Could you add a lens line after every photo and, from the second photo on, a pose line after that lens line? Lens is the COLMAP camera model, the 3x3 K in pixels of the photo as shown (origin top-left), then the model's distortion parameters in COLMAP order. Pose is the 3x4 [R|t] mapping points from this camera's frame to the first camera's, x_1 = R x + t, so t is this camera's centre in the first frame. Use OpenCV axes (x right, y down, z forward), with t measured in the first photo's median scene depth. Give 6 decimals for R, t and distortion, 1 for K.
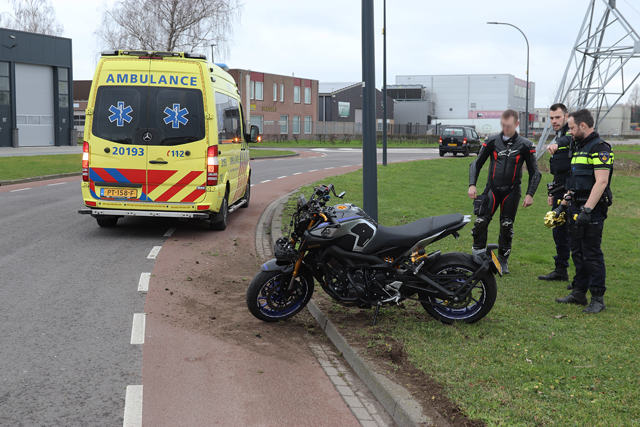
lens RADIAL K [[844.4, 0, 320.0], [0, 844.4, 213.5], [0, 0, 1]] dist [0.016263, 0.030444]
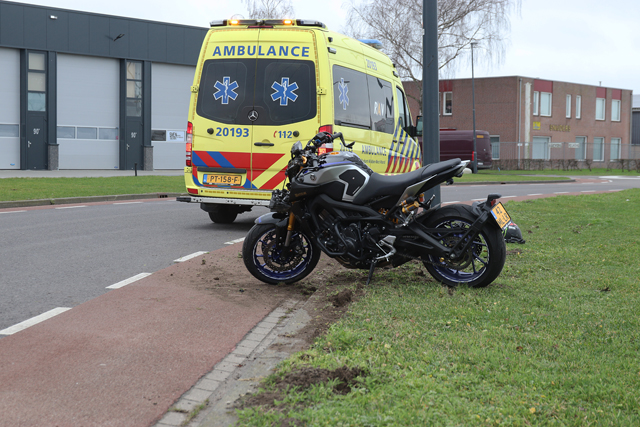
lens RADIAL K [[1112.2, 0, 320.0], [0, 1112.2, 213.5], [0, 0, 1]] dist [0.021861, 0.006102]
pose [[0.954568, 0.016709, -0.297525, 0.209024], [-0.033224, 0.998169, -0.050536, 0.067390], [0.296136, 0.058125, 0.953375, -0.078989]]
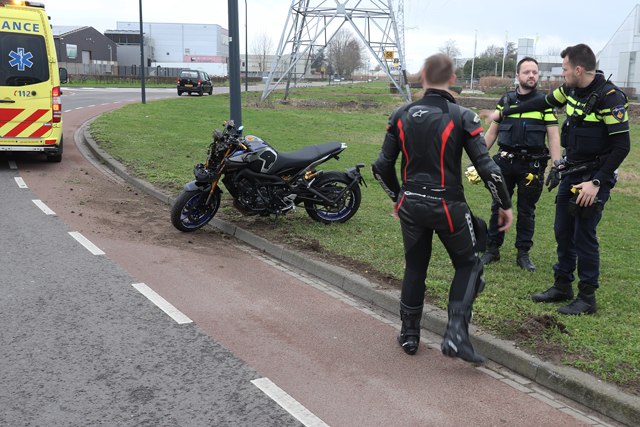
lens RADIAL K [[724.0, 0, 320.0], [0, 724.0, 213.5], [0, 0, 1]] dist [-0.003745, -0.001807]
pose [[0.931015, -0.053424, 0.361049, -0.158574], [0.018976, 0.994977, 0.098293, -0.000046], [-0.364486, -0.084661, 0.927352, -0.038544]]
